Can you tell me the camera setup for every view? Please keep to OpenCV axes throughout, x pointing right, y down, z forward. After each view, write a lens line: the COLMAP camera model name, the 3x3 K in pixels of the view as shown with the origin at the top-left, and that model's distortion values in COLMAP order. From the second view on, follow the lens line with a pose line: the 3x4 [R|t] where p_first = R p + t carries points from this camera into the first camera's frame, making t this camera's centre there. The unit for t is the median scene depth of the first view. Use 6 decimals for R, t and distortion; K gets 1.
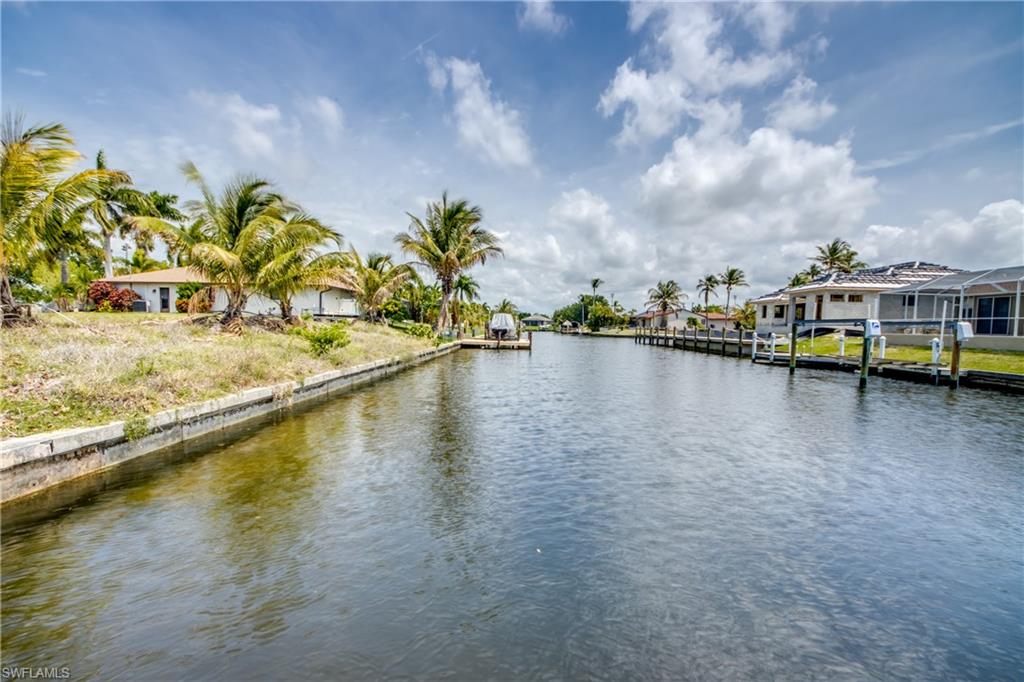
lens RADIAL K [[389.2, 0, 504.3], [0, 389.2, 339.9], [0, 0, 1]] dist [-0.001012, -0.000504]
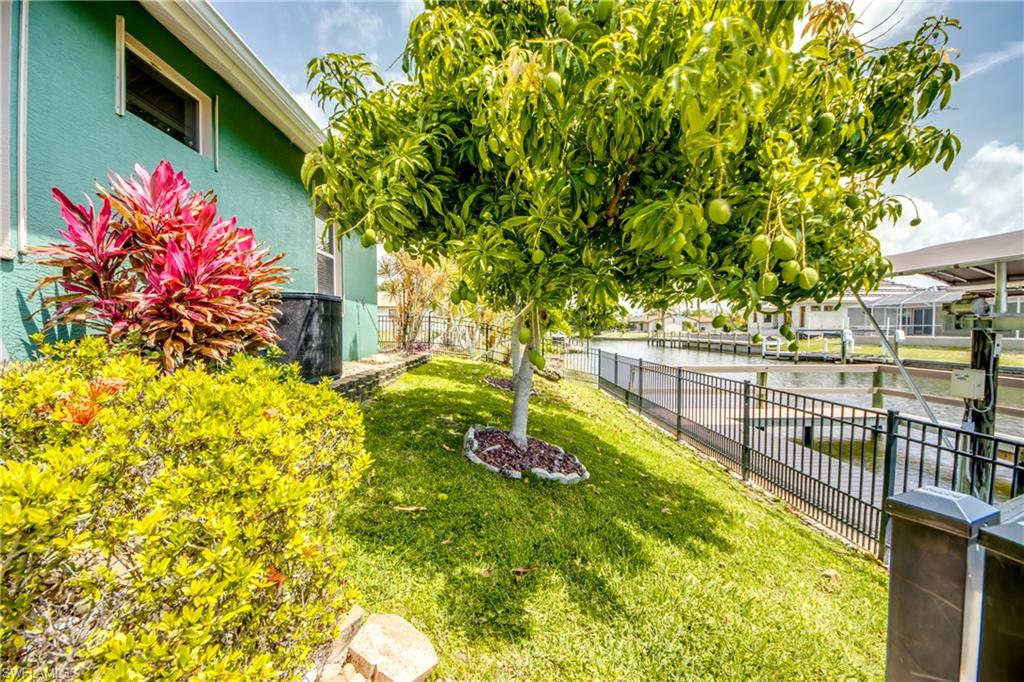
lens RADIAL K [[389.2, 0, 504.3], [0, 389.2, 339.9], [0, 0, 1]] dist [-0.001012, -0.000504]
pose [[0.997885, -0.030333, 0.057485, -0.361789], [0.030951, 0.999472, -0.009886, -0.023776], [-0.057155, 0.011645, 0.998297, -0.338948]]
